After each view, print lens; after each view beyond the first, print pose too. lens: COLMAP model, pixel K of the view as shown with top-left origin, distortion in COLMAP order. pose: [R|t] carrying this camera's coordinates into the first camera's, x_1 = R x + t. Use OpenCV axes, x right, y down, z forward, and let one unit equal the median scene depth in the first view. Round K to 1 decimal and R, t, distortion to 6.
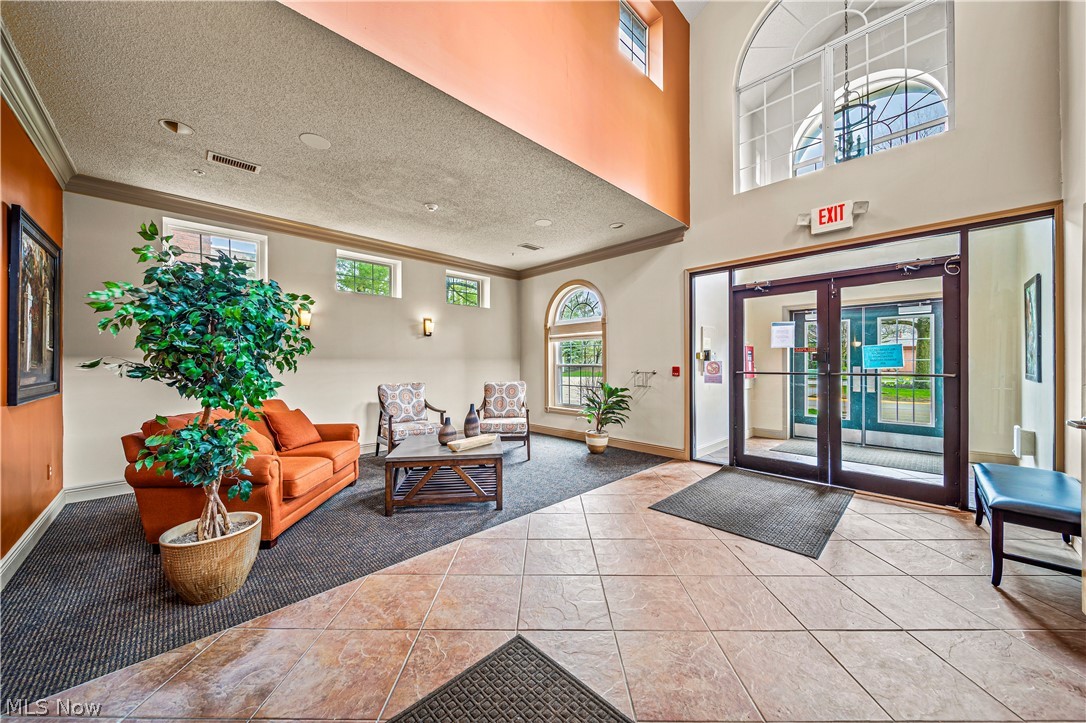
lens RADIAL K [[379.5, 0, 539.6], [0, 379.5, 360.1], [0, 0, 1]] dist [-0.000441, -0.000195]
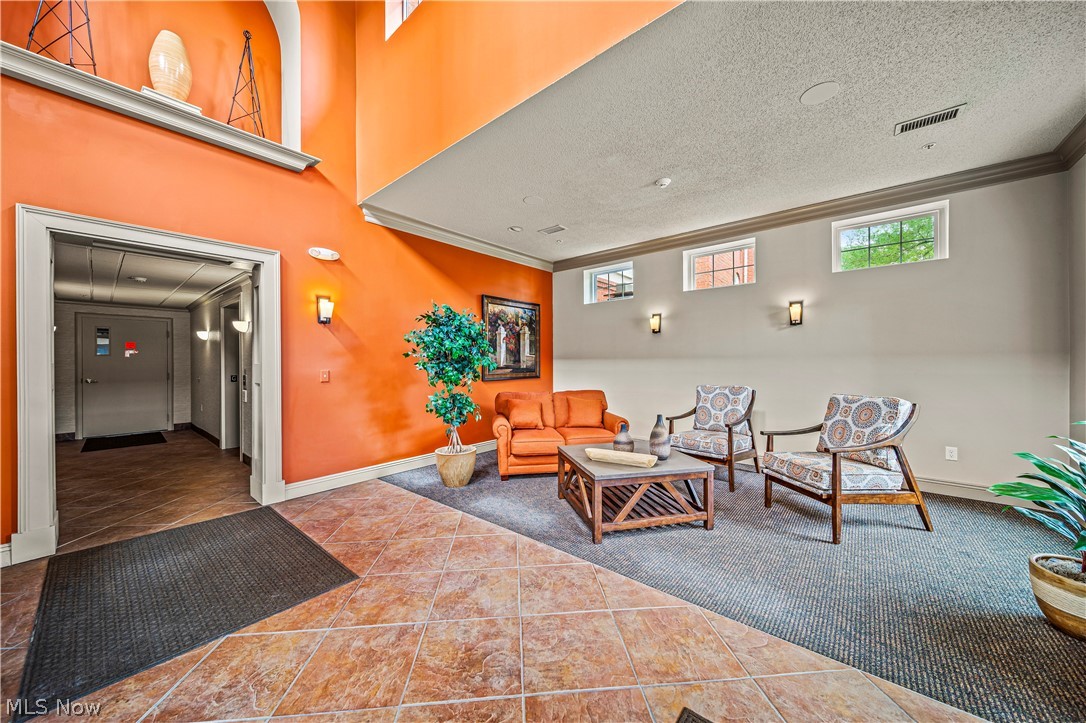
lens RADIAL K [[379.5, 0, 539.6], [0, 379.5, 360.1], [0, 0, 1]] dist [-0.000441, -0.000195]
pose [[0.092825, 0.002090, -0.995680, 0.454660], [0.020307, 0.999786, 0.003992, -0.008877], [0.995475, -0.020590, 0.092763, 0.515624]]
